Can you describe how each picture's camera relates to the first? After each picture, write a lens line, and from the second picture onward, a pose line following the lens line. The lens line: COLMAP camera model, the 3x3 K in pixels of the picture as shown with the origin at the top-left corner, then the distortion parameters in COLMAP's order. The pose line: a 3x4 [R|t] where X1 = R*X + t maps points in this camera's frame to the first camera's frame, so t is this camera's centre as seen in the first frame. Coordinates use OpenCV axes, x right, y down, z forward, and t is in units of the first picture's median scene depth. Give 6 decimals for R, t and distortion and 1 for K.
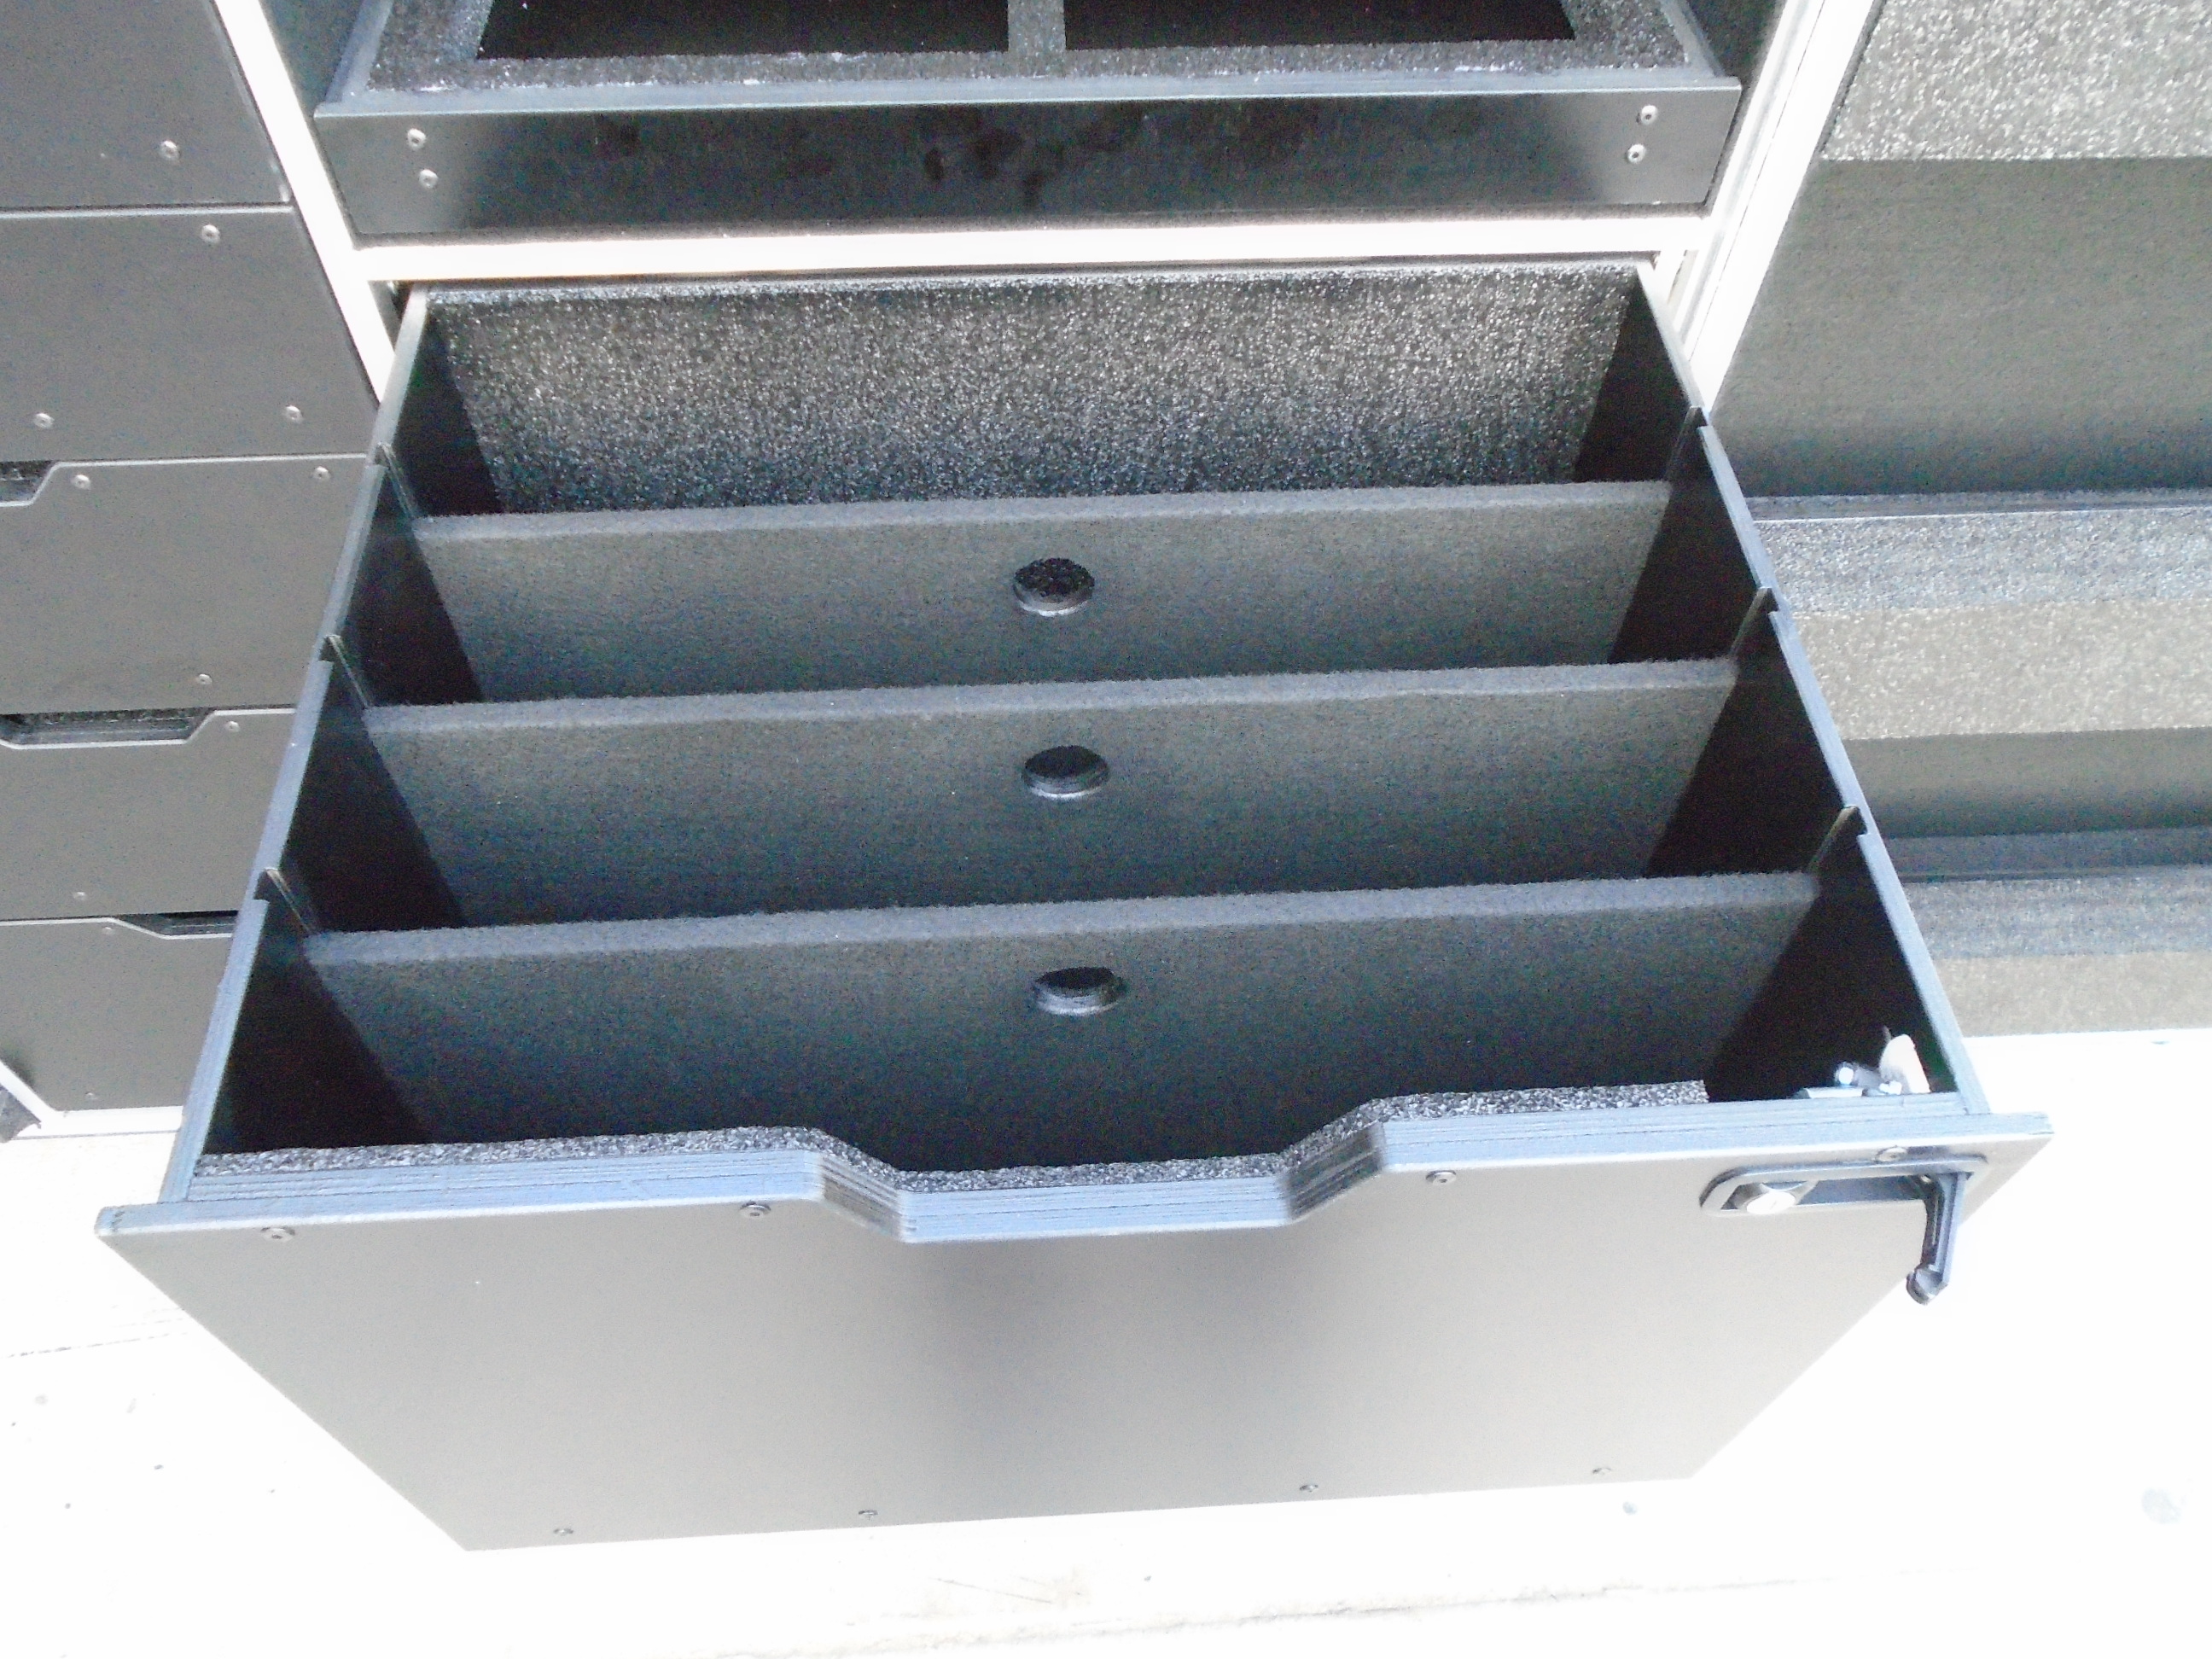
lens RADIAL K [[1699.8, 0, 1104.2], [0, 1699.8, 829.0], [0, 0, 1]] dist [-0.010710, 0.003210]
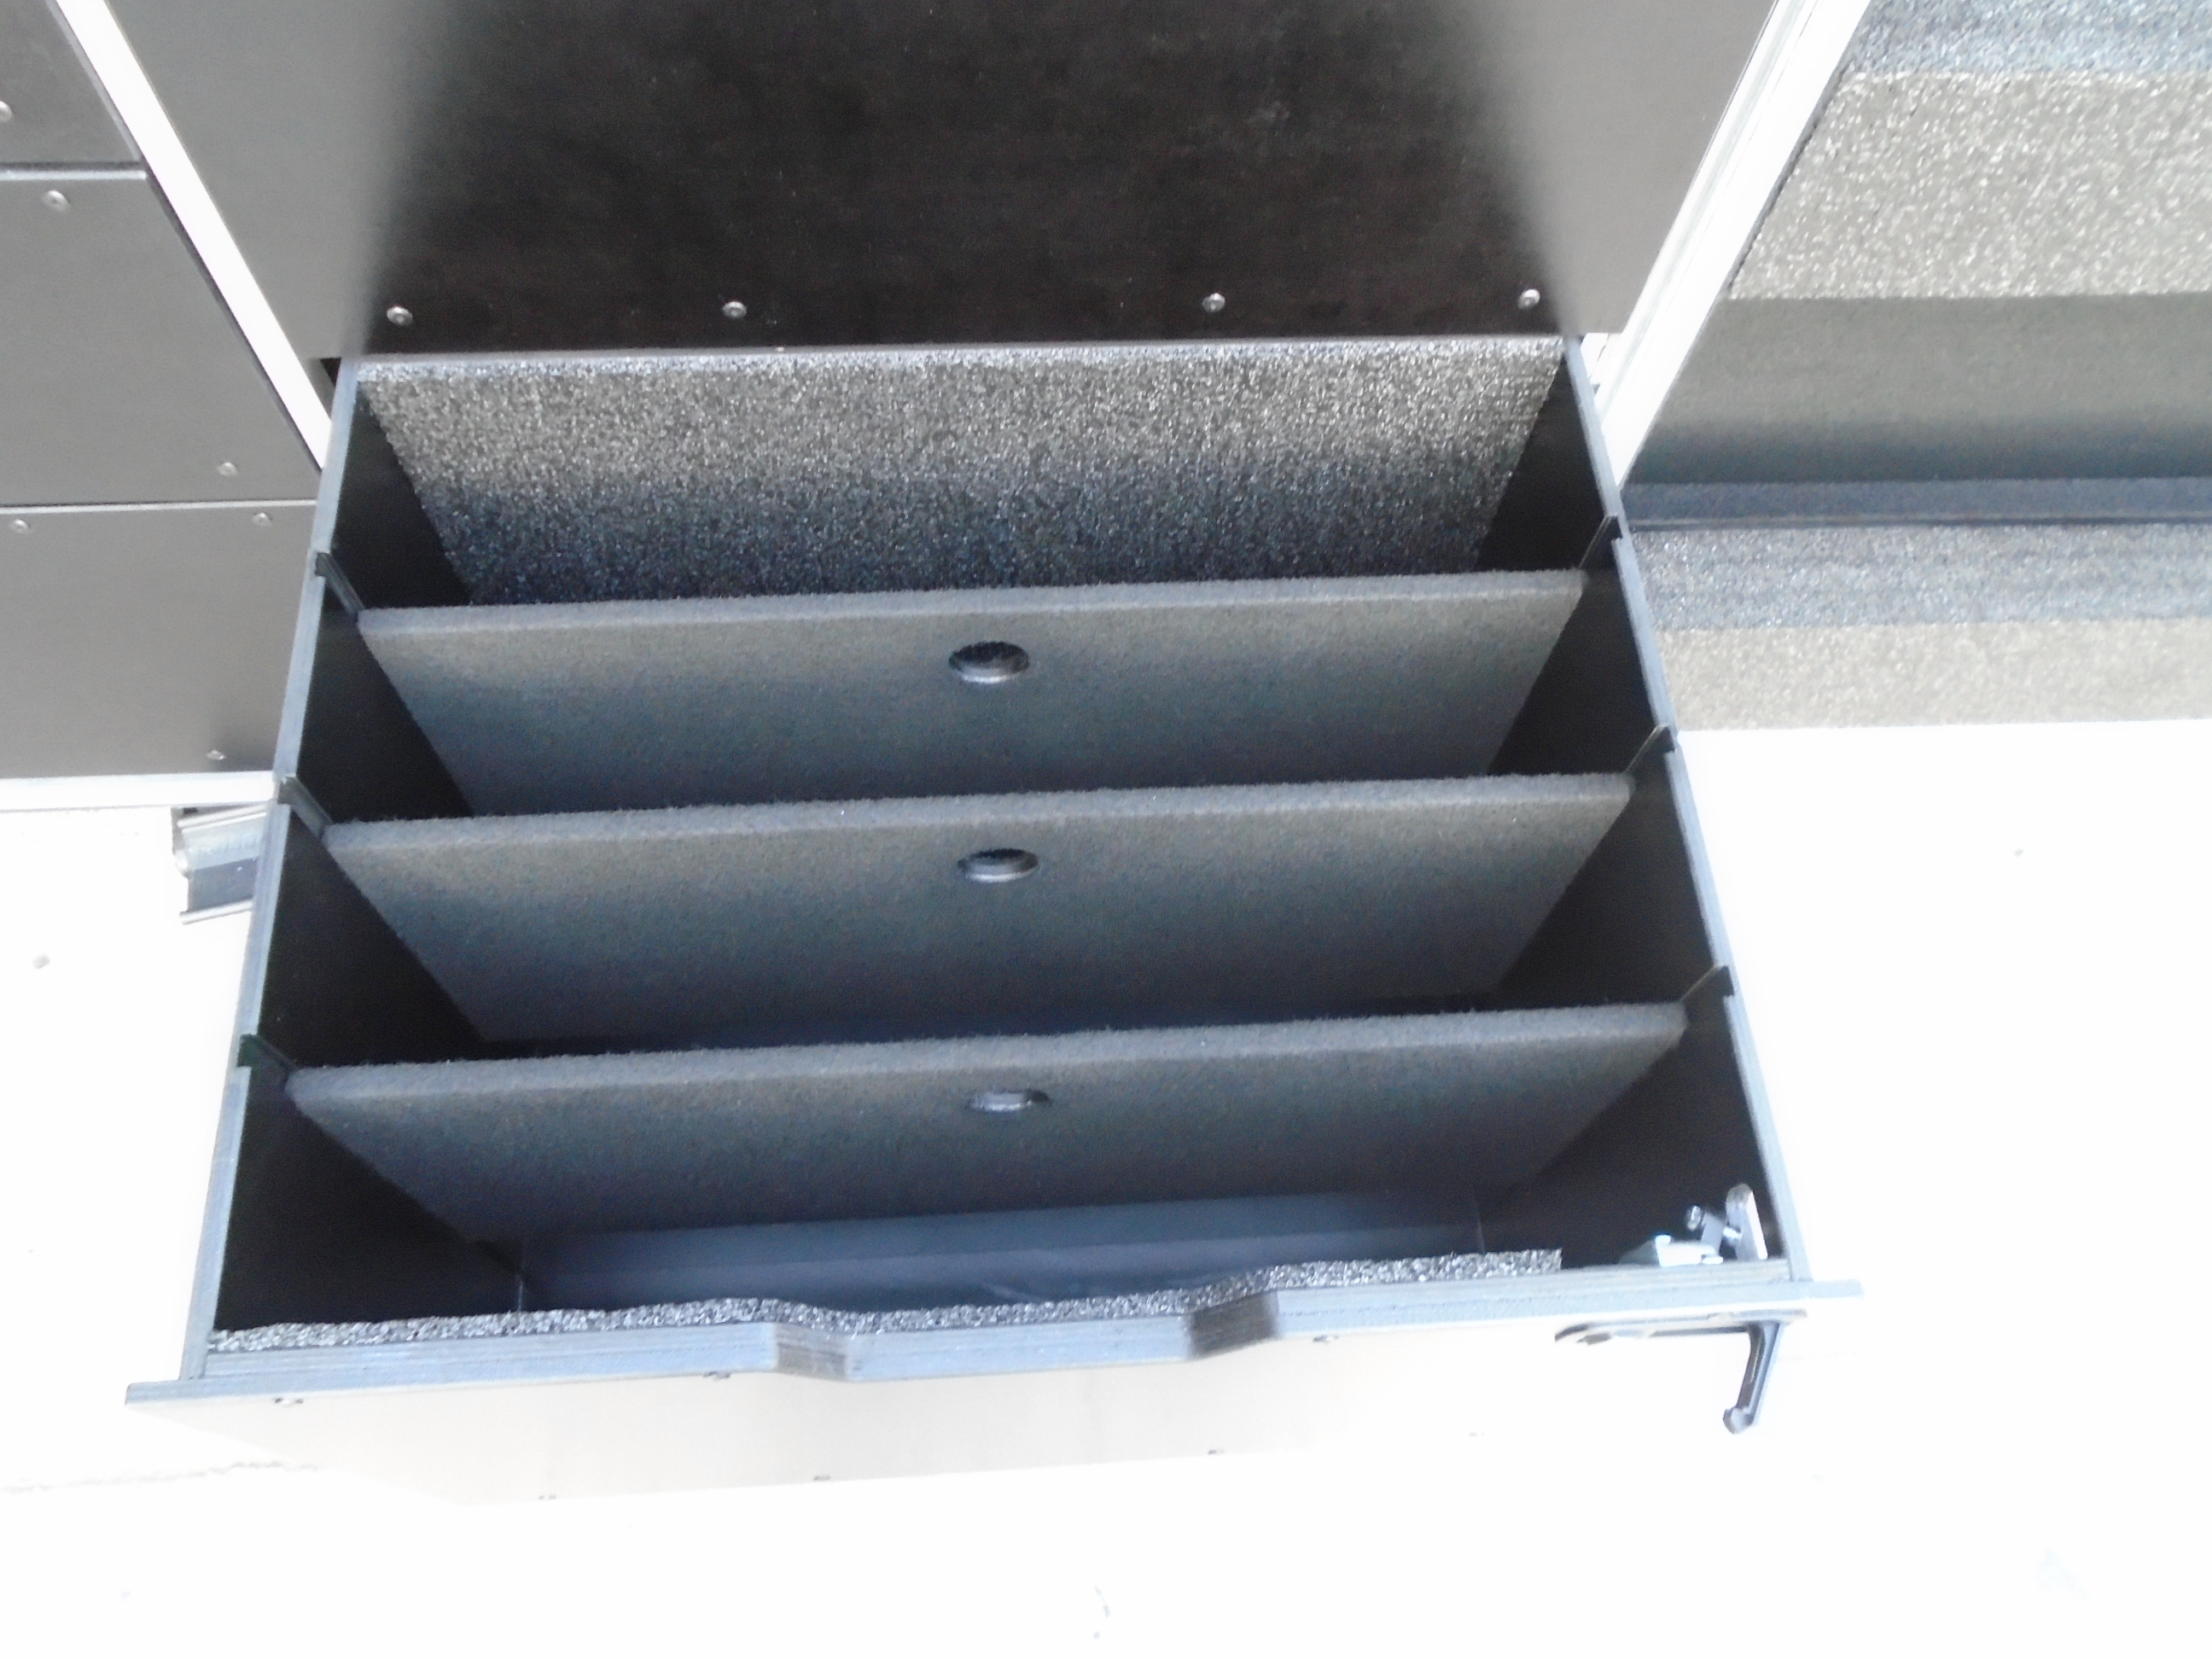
lens RADIAL K [[1699.8, 0, 1102.9], [0, 1699.8, 832.6], [0, 0, 1]] dist [-0.010710, 0.003210]
pose [[0.999448, 0.008296, 0.032171, -0.002496], [-0.013542, 0.985956, 0.166456, 0.063567], [-0.030339, -0.166800, 0.985524, 0.278733]]
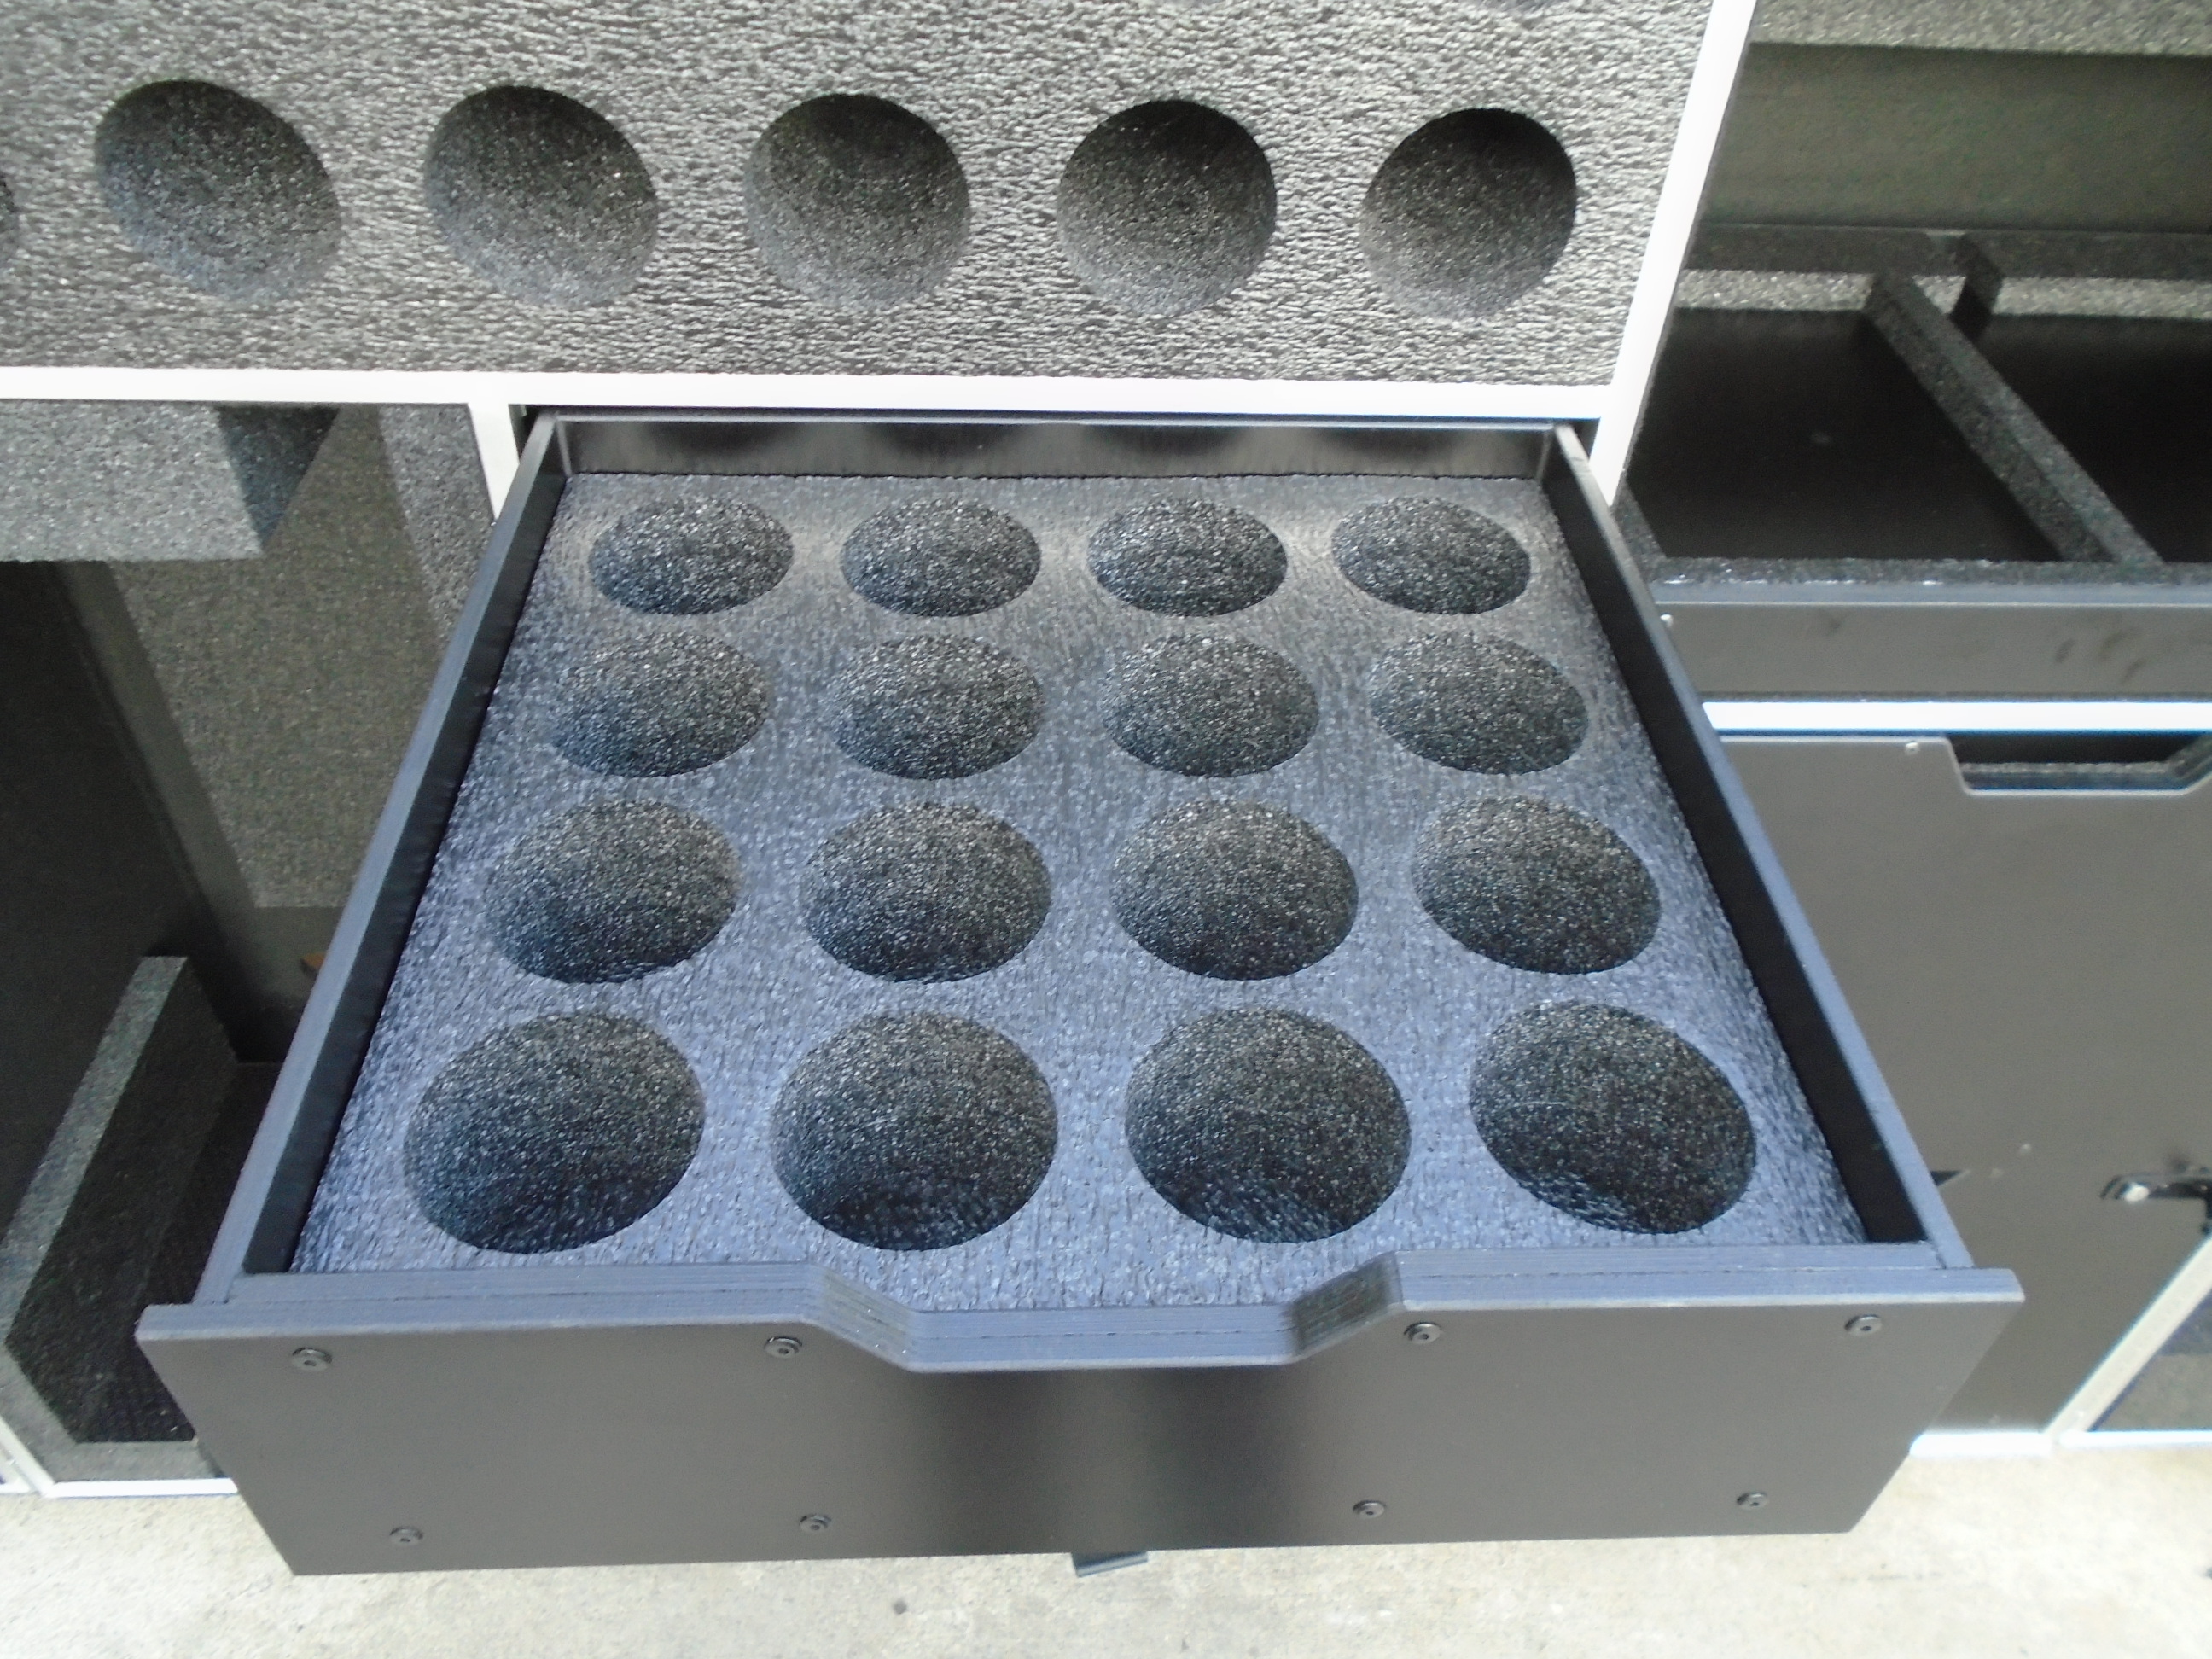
lens RADIAL K [[1699.8, 0, 1107.6], [0, 1699.8, 832.9], [0, 0, 1]] dist [-0.010710, 0.003210]
pose [[0.999738, 0.020857, 0.009443, -0.553210], [-0.018594, 0.980298, -0.196646, -0.011827], [-0.013359, 0.196419, 0.980429, -0.098236]]
